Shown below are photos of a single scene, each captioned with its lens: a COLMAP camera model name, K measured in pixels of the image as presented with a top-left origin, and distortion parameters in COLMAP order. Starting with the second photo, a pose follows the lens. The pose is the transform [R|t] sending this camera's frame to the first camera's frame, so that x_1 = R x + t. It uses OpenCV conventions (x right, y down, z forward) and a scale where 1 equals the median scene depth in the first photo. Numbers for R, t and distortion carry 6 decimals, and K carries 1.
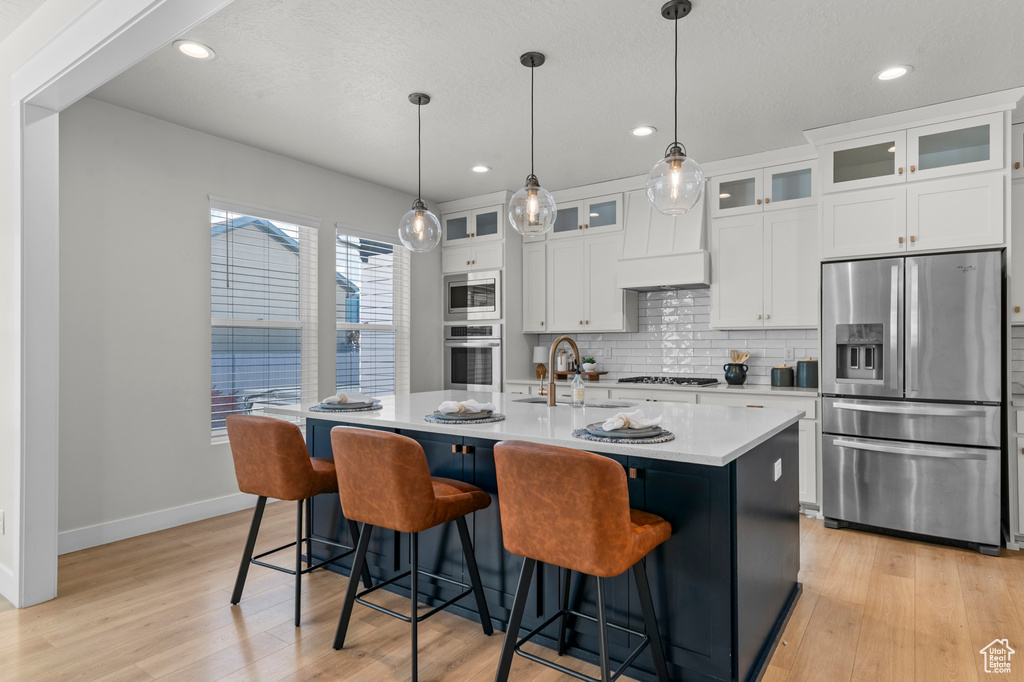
lens RADIAL K [[565.6, 0, 512.0], [0, 565.6, 341.0], [0, 0, 1]] dist [0.004283, -0.000058]
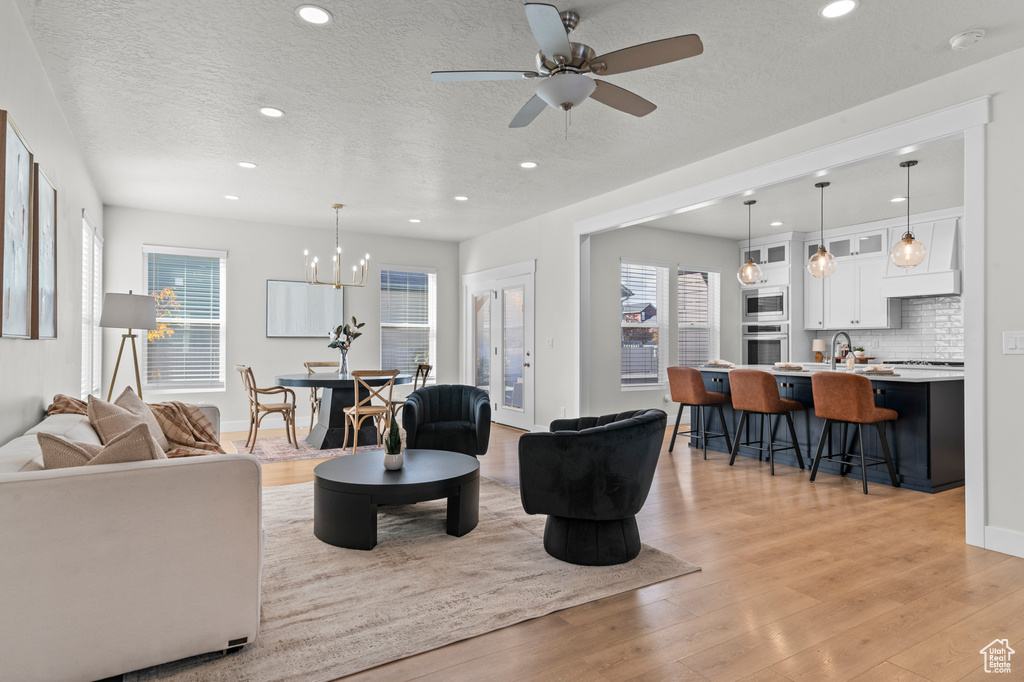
lens RADIAL K [[565.6, 0, 512.0], [0, 565.6, 341.0], [0, 0, 1]] dist [0.004283, -0.000058]
pose [[0.912976, 0.000241, -0.408014, -0.077509], [0.001183, 0.999994, 0.003239, 0.009197], [0.408012, -0.003440, 0.912970, -0.646070]]
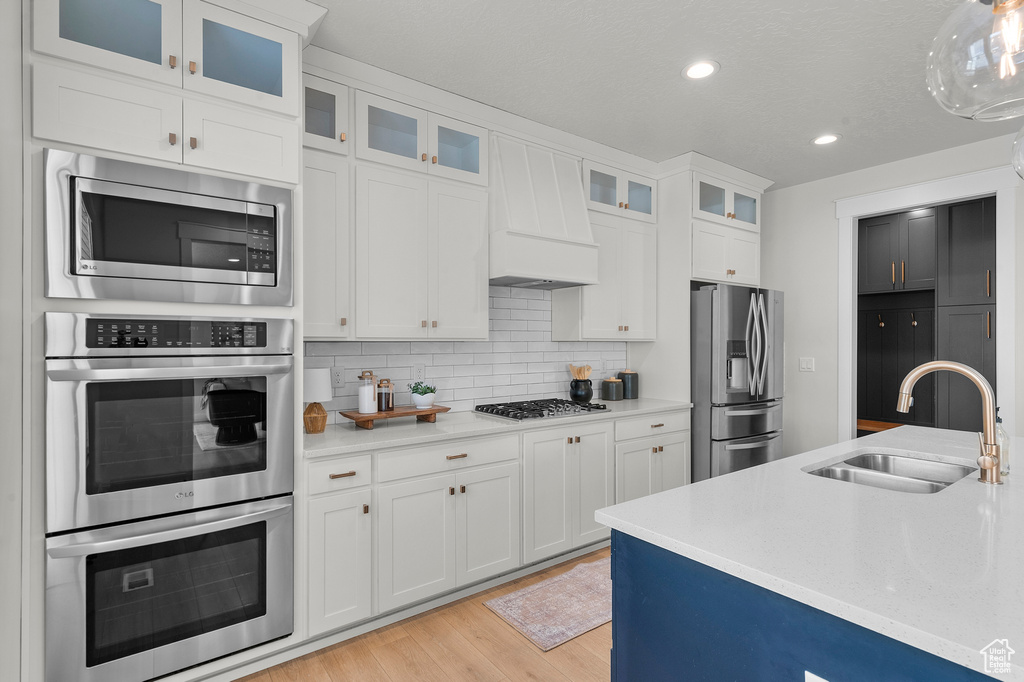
lens RADIAL K [[498.5, 0, 512.0], [0, 498.5, 341.0], [0, 0, 1]] dist [0.000873, 0.000089]
pose [[0.311569, 0.006494, 0.950201, -0.340670], [-0.006356, 0.999969, -0.004750, -0.013918], [-0.950202, -0.004559, 0.311601, 0.783208]]
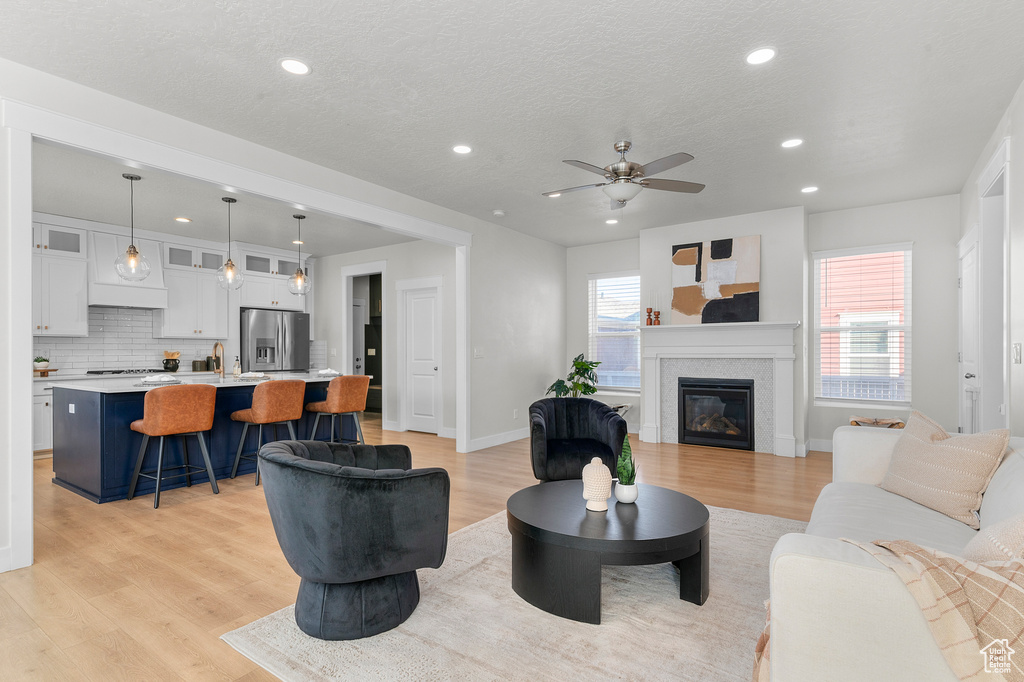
lens RADIAL K [[511.2, 0, 511.9], [0, 511.2, 354.7], [0, 0, 1]] dist [0.024887, -0.000111]
pose [[0.006486, -0.003804, 0.999972, -0.990510], [-0.004925, 0.999981, 0.003836, 0.015533], [-0.999967, -0.004950, 0.006467, 0.006207]]
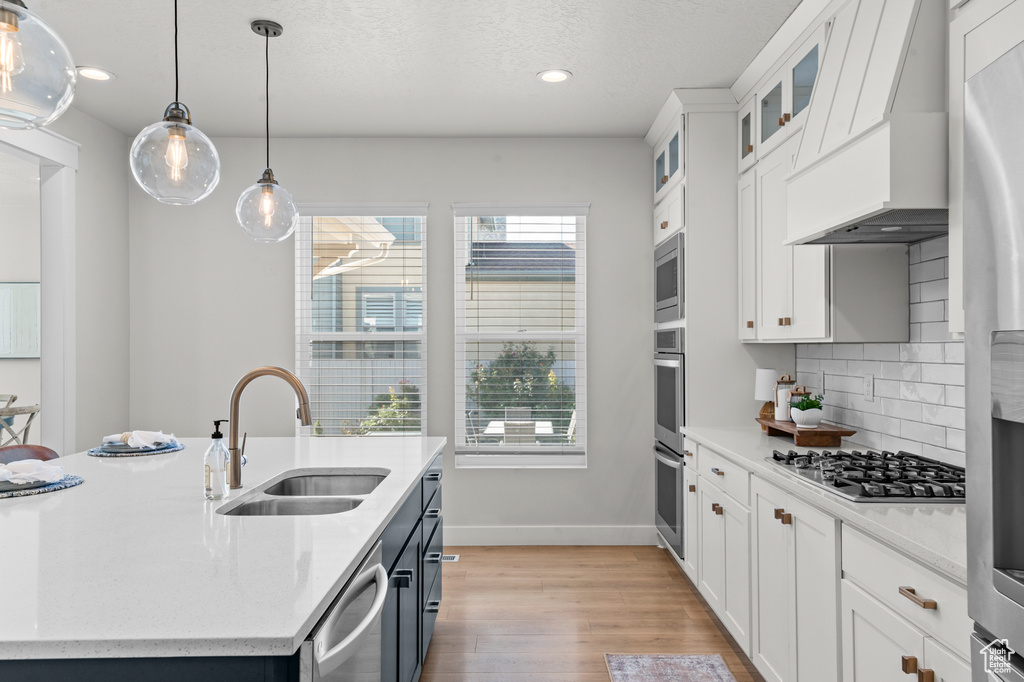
lens RADIAL K [[702.3, 0, 512.0], [0, 702.3, 341.0], [0, 0, 1]] dist [-0.001270, -0.000532]
pose [[0.570753, -0.005444, -0.821104, 0.493142], [0.009709, 0.999953, 0.000119, -0.019701], [0.821065, -0.008040, 0.570779, 0.493030]]
